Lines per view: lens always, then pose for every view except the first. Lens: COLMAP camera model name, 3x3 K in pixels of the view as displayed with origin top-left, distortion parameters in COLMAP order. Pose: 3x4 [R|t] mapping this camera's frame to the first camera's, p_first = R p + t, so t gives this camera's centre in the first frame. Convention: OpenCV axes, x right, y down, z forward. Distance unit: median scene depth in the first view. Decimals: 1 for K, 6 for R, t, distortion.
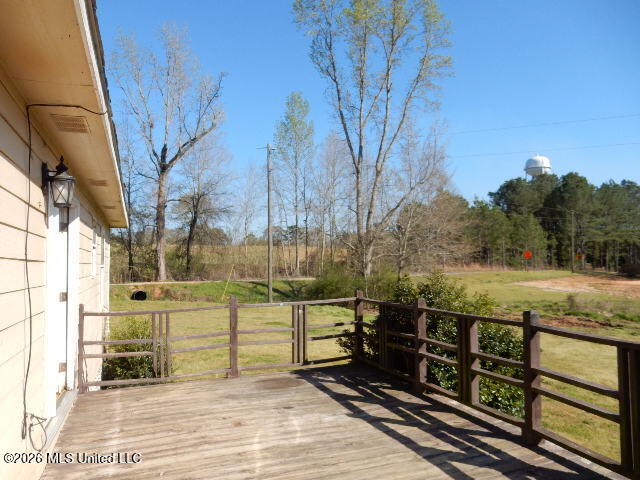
lens RADIAL K [[470.1, 0, 320.0], [0, 470.1, 240.0], [0, 0, 1]] dist [0.023016, -0.029602]
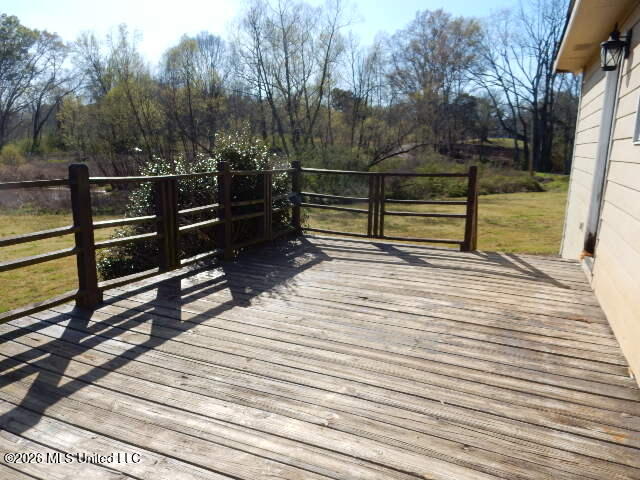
lens RADIAL K [[470.1, 0, 320.0], [0, 470.1, 240.0], [0, 0, 1]] dist [0.023016, -0.029602]
pose [[-0.712295, -0.134842, 0.688806, -0.510255], [-0.046973, 0.988330, 0.144903, 0.148364], [-0.700306, 0.070858, -0.710317, 1.361435]]
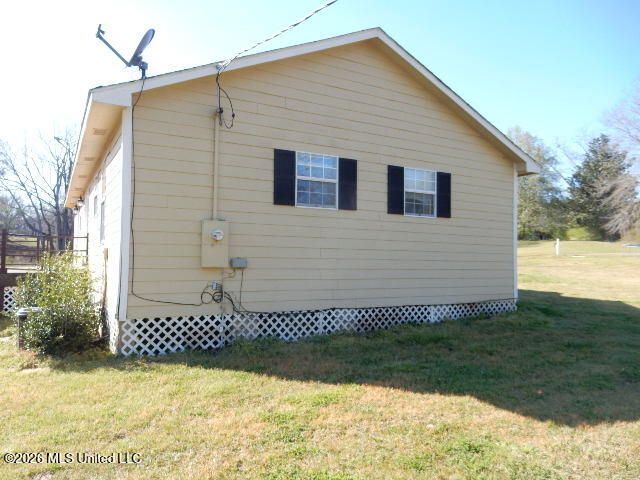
lens RADIAL K [[470.1, 0, 320.0], [0, 470.1, 240.0], [0, 0, 1]] dist [0.023016, -0.029602]
pose [[-0.989594, -0.005095, -0.143796, -0.714502], [0.006972, 0.996501, -0.083292, 0.201328], [0.143717, -0.083427, -0.986096, 1.890823]]
